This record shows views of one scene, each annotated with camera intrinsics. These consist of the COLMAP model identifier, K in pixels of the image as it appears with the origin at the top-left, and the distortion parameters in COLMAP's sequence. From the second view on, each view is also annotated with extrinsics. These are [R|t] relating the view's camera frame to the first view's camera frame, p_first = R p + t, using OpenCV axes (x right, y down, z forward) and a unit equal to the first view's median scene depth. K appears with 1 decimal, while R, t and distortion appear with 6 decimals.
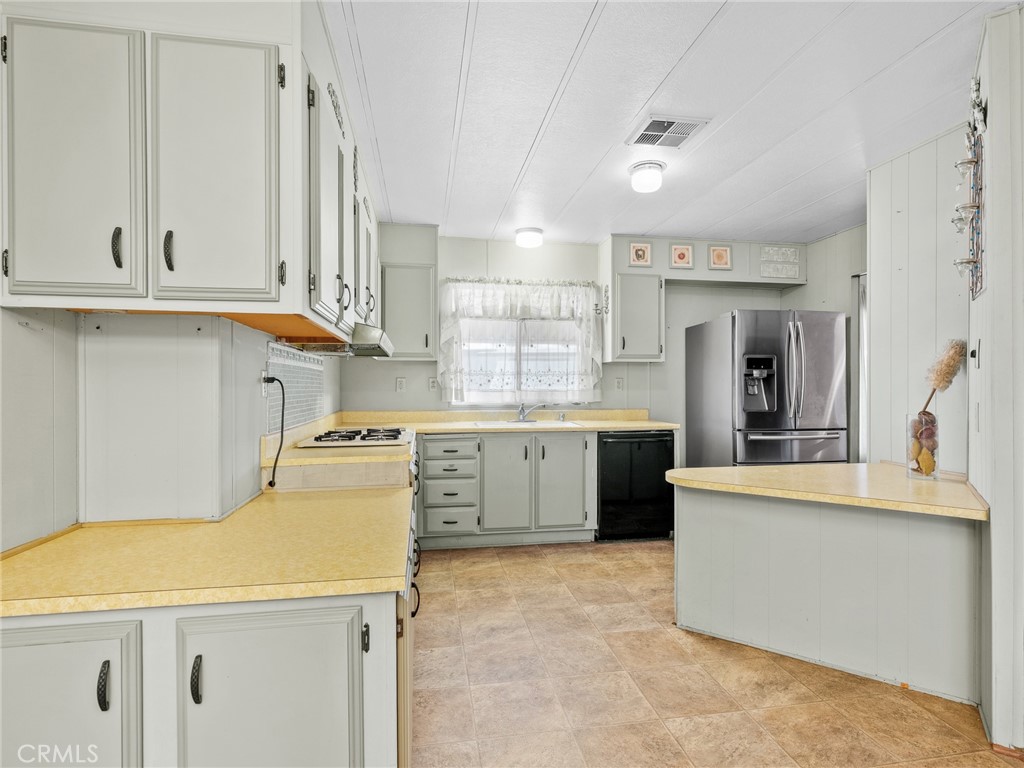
lens RADIAL K [[520.0, 0, 518.4], [0, 520.0, 383.1], [0, 0, 1]] dist [-0.004956, 0.000033]
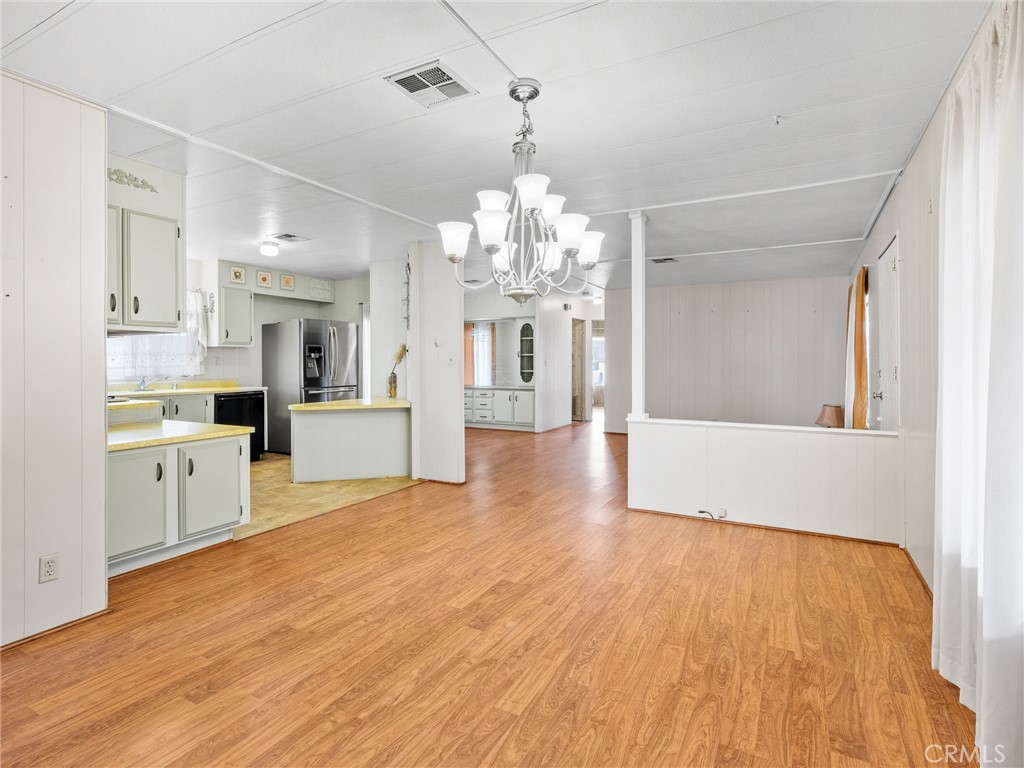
lens RADIAL K [[513.0, 0, 511.7], [0, 513.0, 365.2], [0, 0, 1]] dist [0.003621, 0.001401]
pose [[0.616933, -0.007363, 0.786981, -0.484113], [-0.000395, 0.999953, 0.009665, -0.003056], [-0.787015, -0.006273, 0.616902, -0.584540]]
